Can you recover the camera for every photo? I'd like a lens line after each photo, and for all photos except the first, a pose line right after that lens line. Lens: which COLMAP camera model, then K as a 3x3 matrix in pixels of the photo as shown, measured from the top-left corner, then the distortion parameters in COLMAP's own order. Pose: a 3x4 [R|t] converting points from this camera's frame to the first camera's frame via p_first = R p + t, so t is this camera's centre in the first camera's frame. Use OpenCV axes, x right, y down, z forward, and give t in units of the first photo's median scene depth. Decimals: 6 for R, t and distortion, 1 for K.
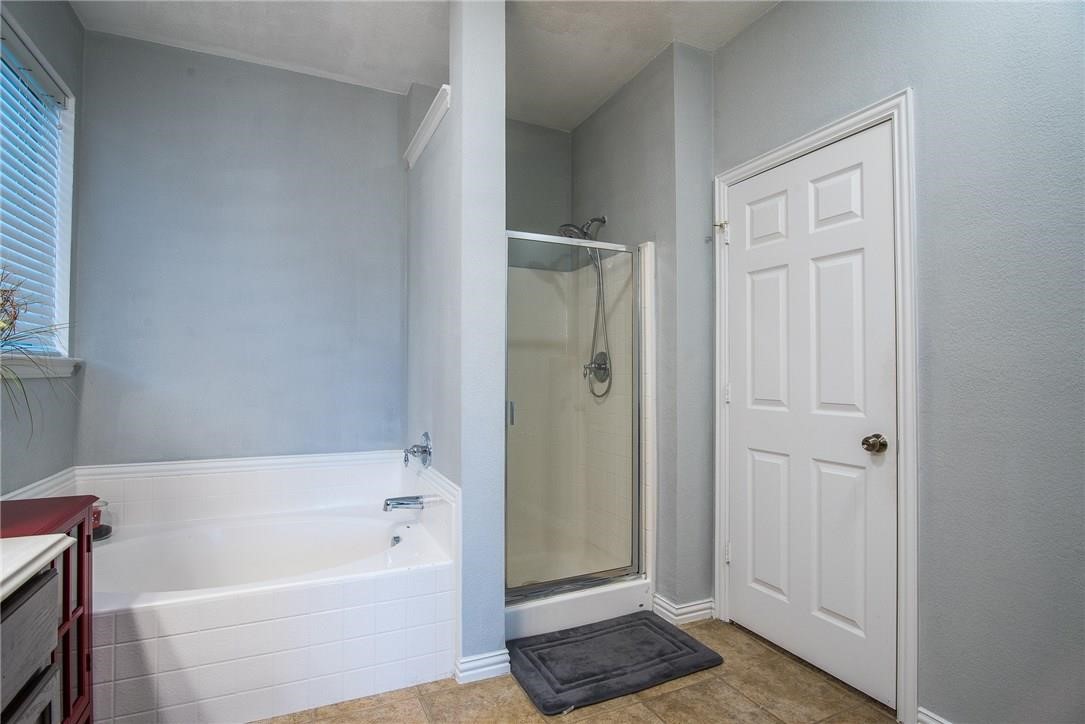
lens RADIAL K [[533.0, 0, 538.0], [0, 533.0, 363.1], [0, 0, 1]] dist [-0.018421, -0.001382]
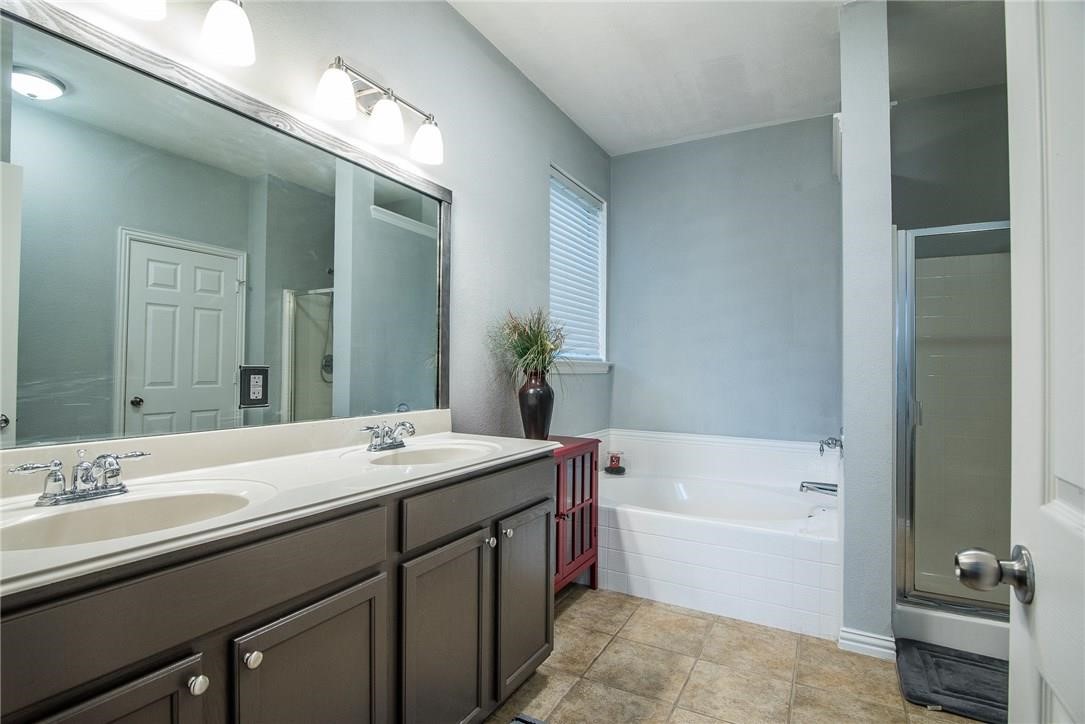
lens RADIAL K [[533.0, 0, 538.0], [0, 533.0, 363.1], [0, 0, 1]] dist [-0.018421, -0.001382]
pose [[0.588066, -0.006838, -0.808784, 0.357982], [0.005750, 0.999974, -0.004273, -0.000107], [0.808793, -0.002137, 0.588090, -0.165000]]
